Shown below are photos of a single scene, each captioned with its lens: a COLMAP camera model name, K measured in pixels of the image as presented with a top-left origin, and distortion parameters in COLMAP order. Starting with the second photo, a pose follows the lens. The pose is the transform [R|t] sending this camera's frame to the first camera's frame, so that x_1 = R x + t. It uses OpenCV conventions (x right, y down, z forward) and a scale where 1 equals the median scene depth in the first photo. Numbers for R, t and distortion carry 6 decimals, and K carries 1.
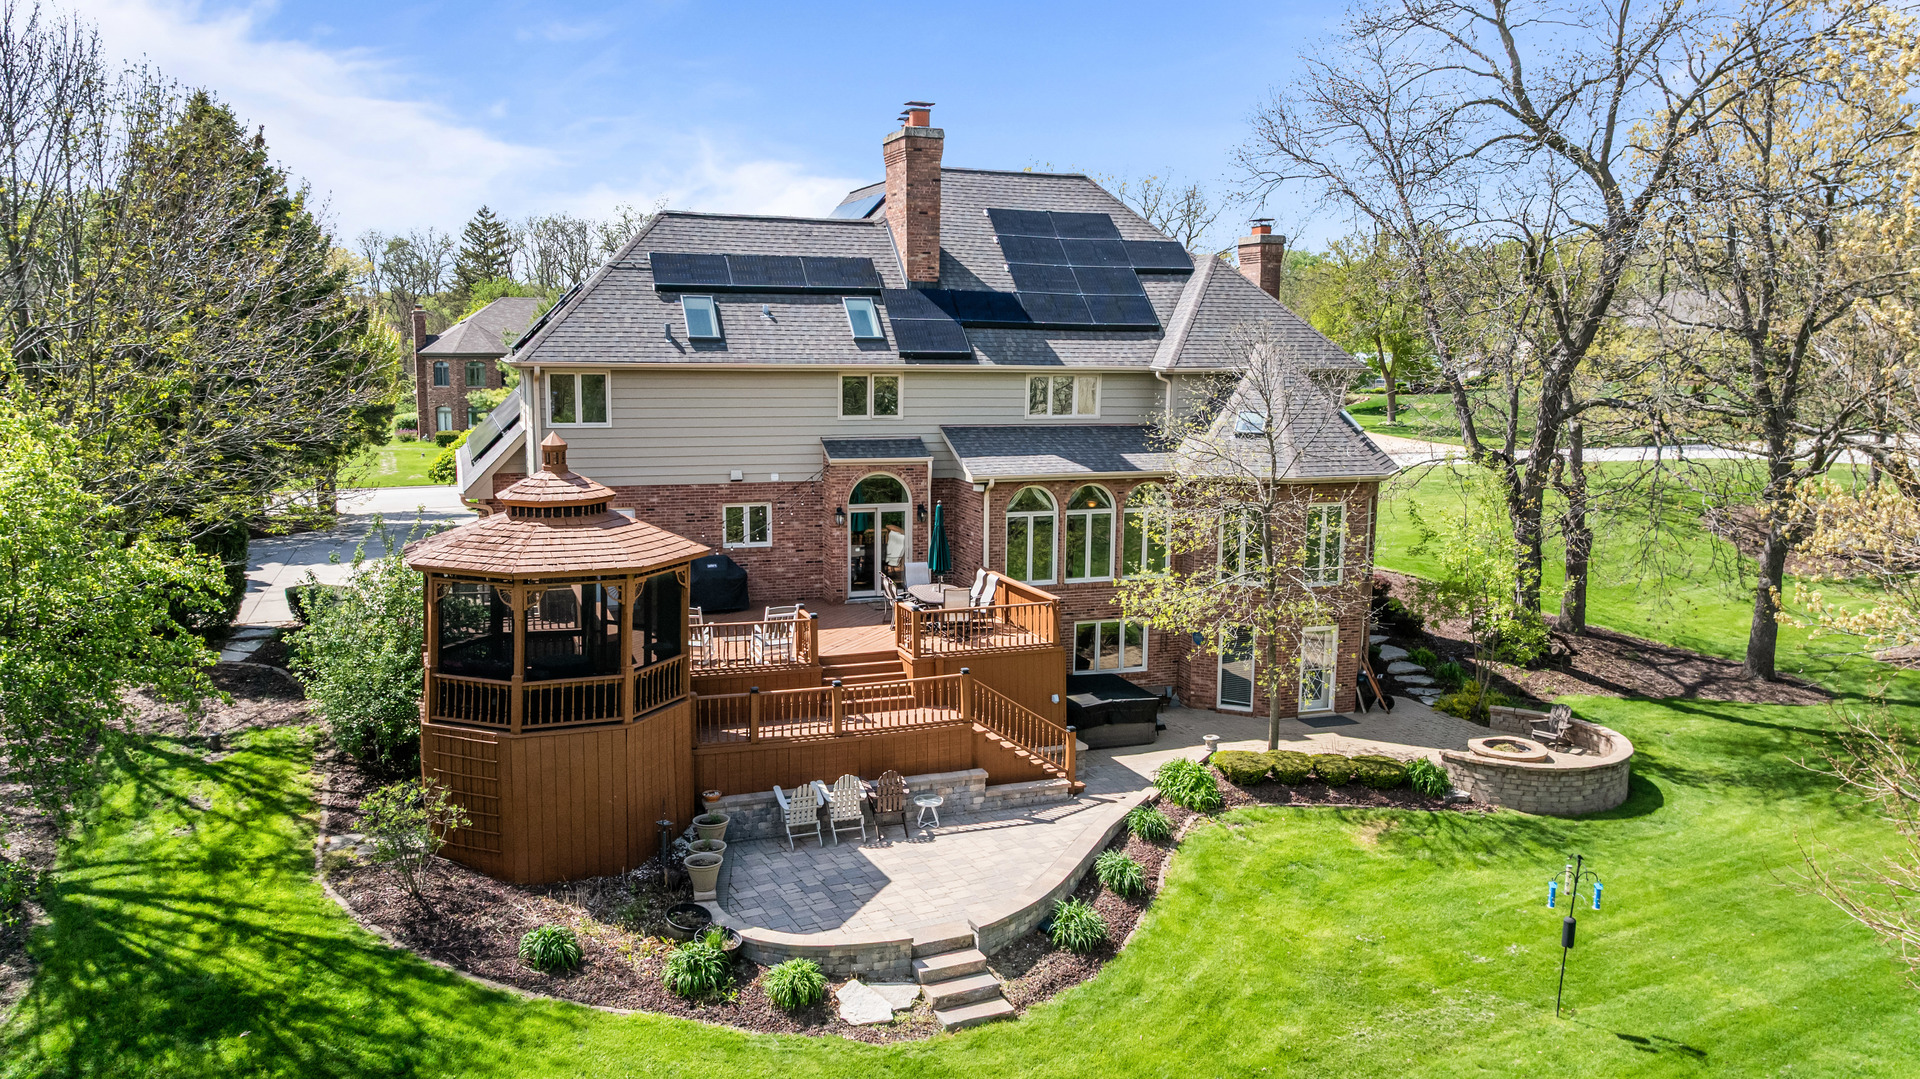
lens RADIAL K [[1418.1, 0, 976.0], [0, 1418.1, 537.9], [0, 0, 1]] dist [0.002024, 0.001245]
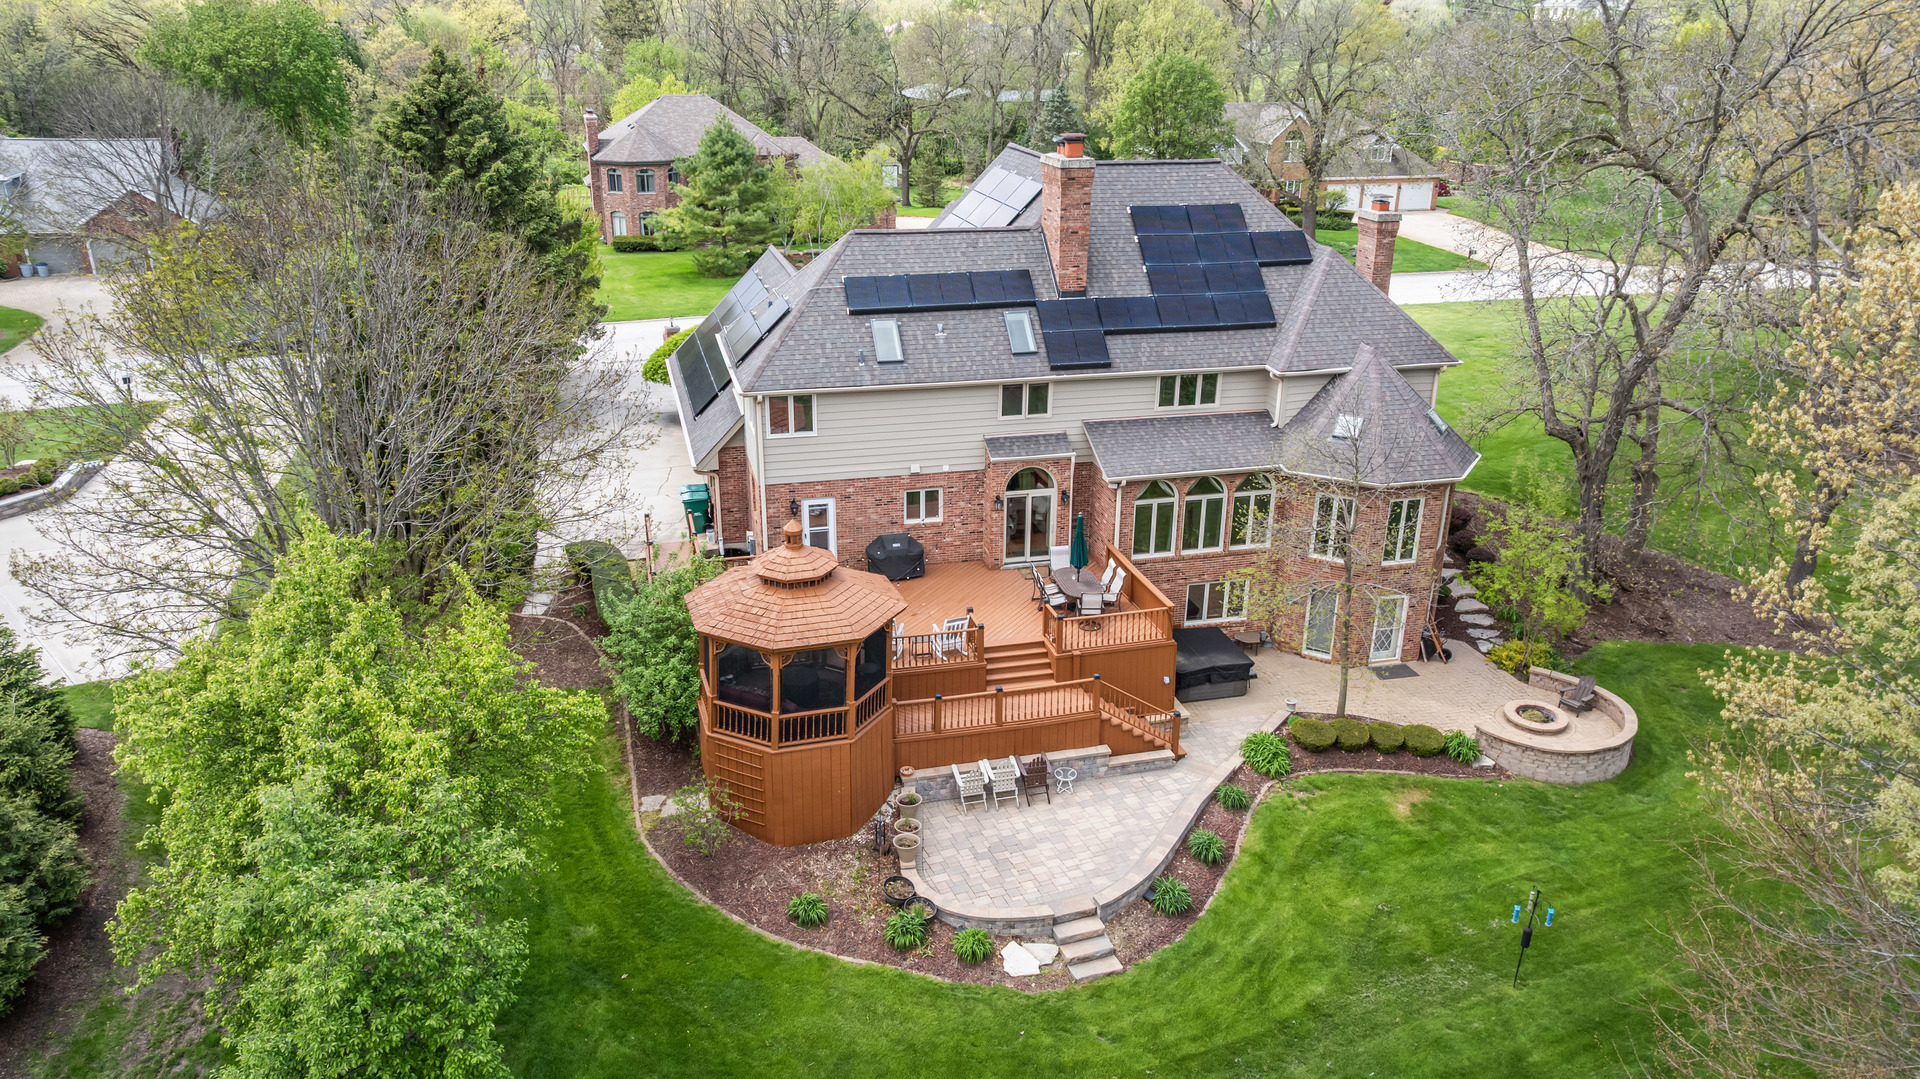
lens RADIAL K [[1427.6, 0, 960.0], [0, 1427.6, 539.5], [0, 0, 1]] dist [-0.002020, -0.005378]
pose [[0.994788, 0.038121, -0.094568, -0.011397], [-0.015232, 0.972635, 0.231839, -0.282582], [0.100818, -0.229190, 0.968146, -0.216629]]
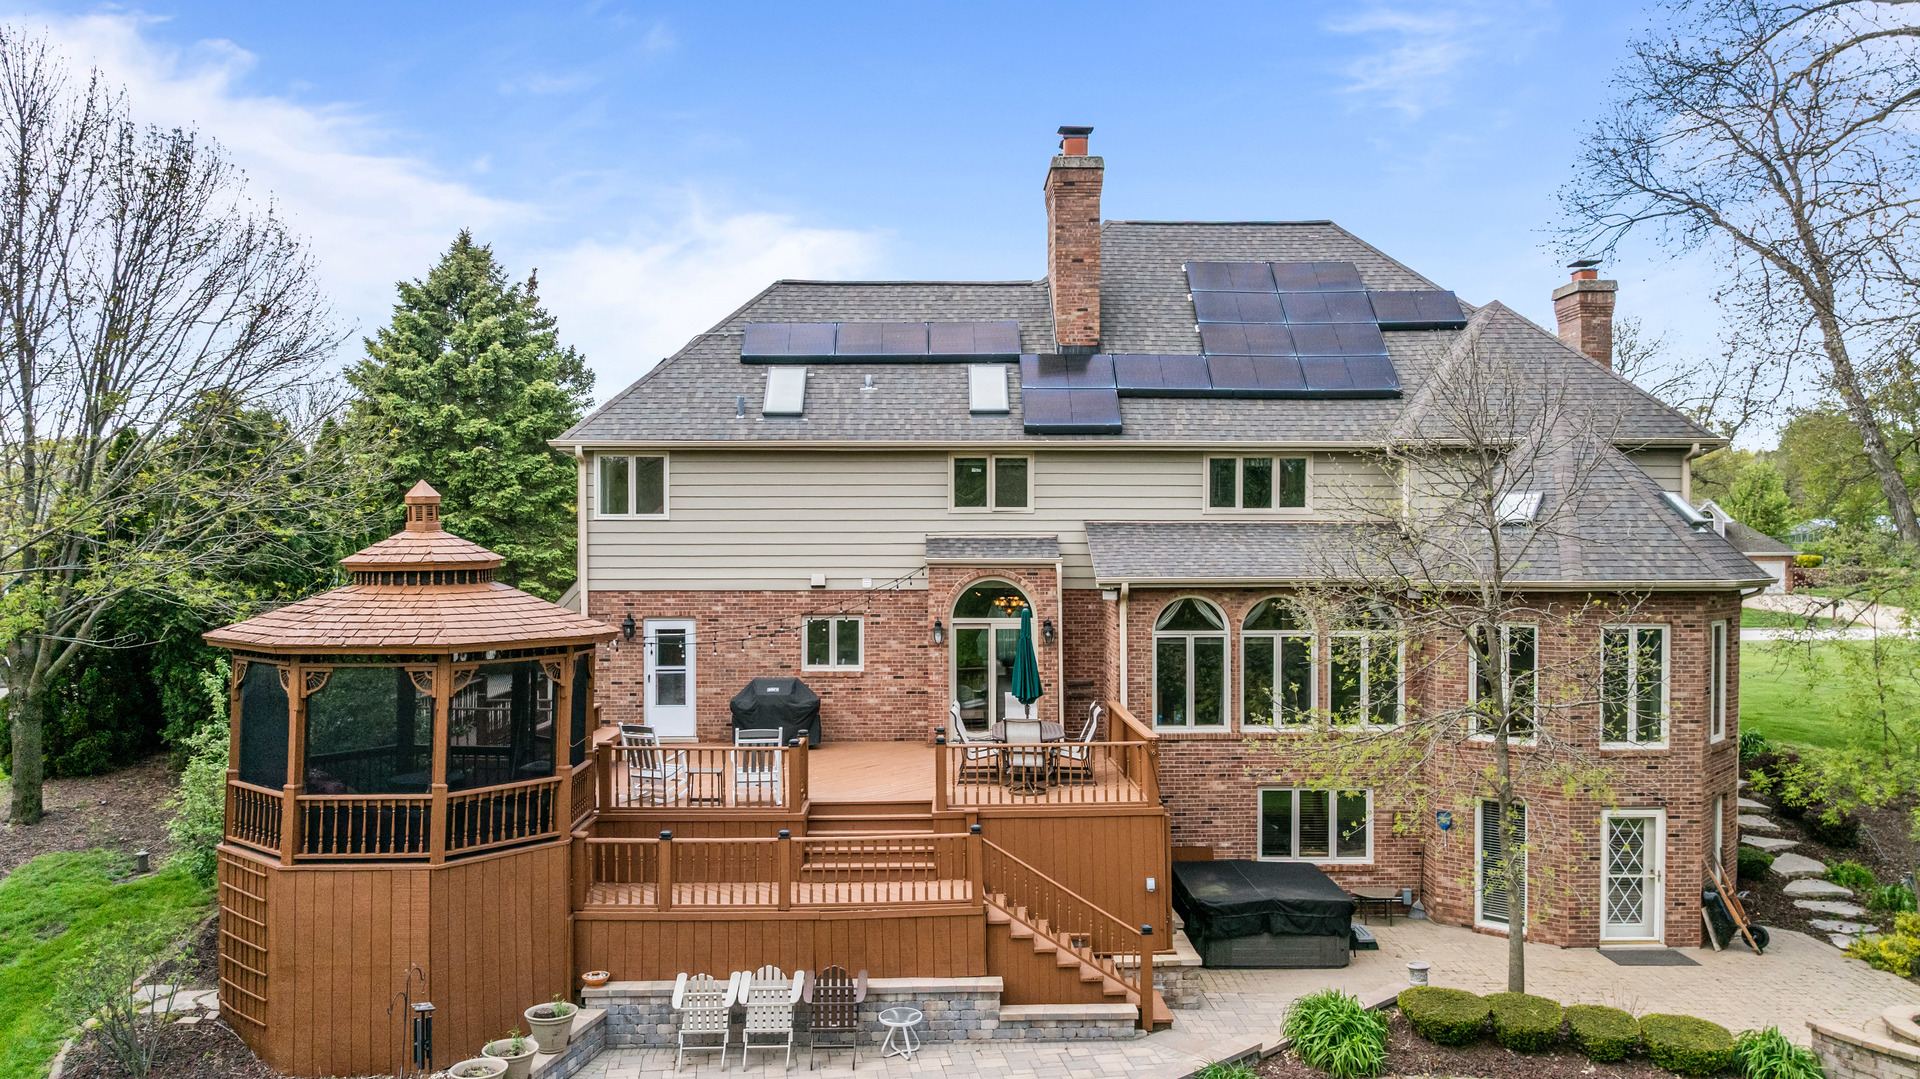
lens RADIAL K [[1418.1, 0, 976.0], [0, 1418.1, 537.9], [0, 0, 1]] dist [0.002024, 0.001245]
pose [[0.942099, -0.014258, -0.335032, 0.193915], [-0.033689, 0.990017, -0.136865, 0.041211], [0.333639, 0.140227, 0.932213, 0.285969]]
